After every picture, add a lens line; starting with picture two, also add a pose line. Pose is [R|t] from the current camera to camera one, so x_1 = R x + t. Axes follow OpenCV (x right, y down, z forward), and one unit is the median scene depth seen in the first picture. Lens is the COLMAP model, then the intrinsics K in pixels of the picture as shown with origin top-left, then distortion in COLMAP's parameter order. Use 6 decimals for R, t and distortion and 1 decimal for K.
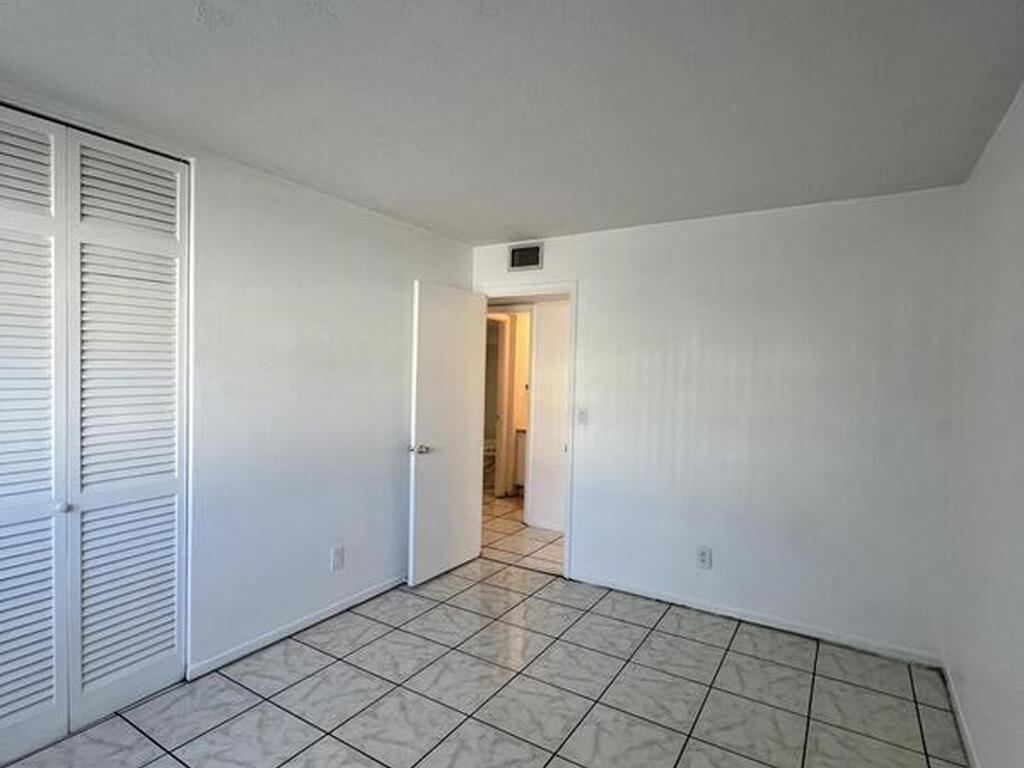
lens RADIAL K [[543.6, 0, 508.2], [0, 543.6, 383.6], [0, 0, 1]] dist [-0.003467, -0.000016]
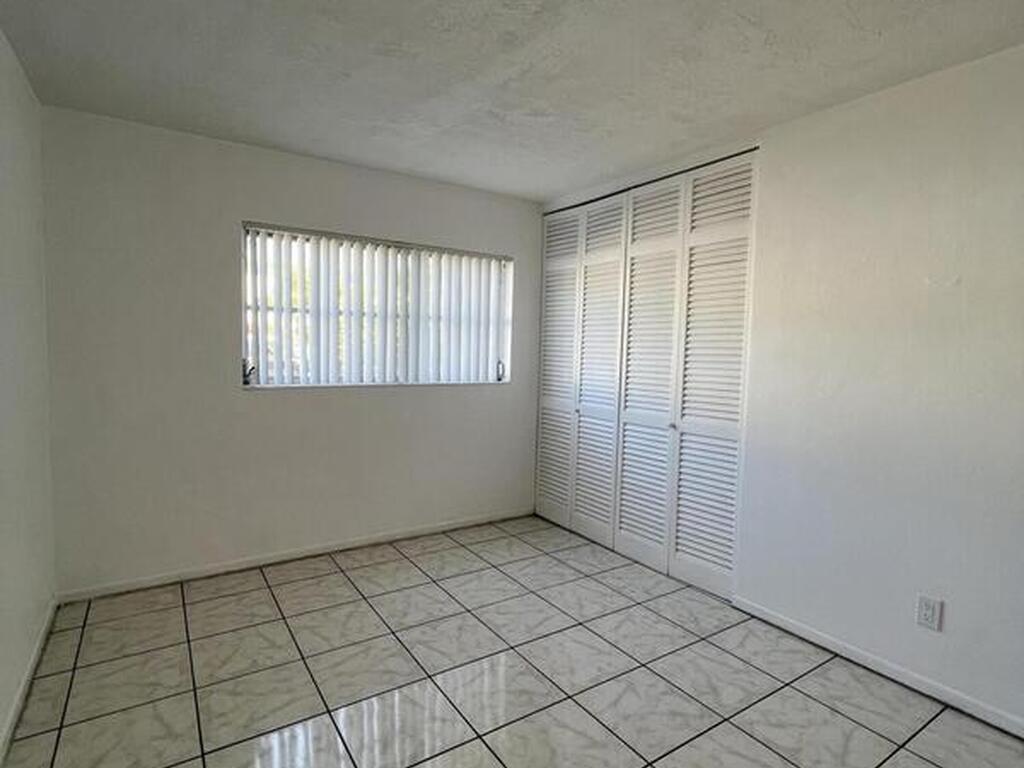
lens RADIAL K [[543.6, 0, 508.2], [0, 543.6, 383.6], [0, 0, 1]] dist [-0.003467, -0.000016]
pose [[-0.413659, 0.032266, -0.909860, 0.725706], [-0.052870, 0.996834, 0.059387, 0.041648], [0.908895, 0.072670, -0.410644, 1.141639]]
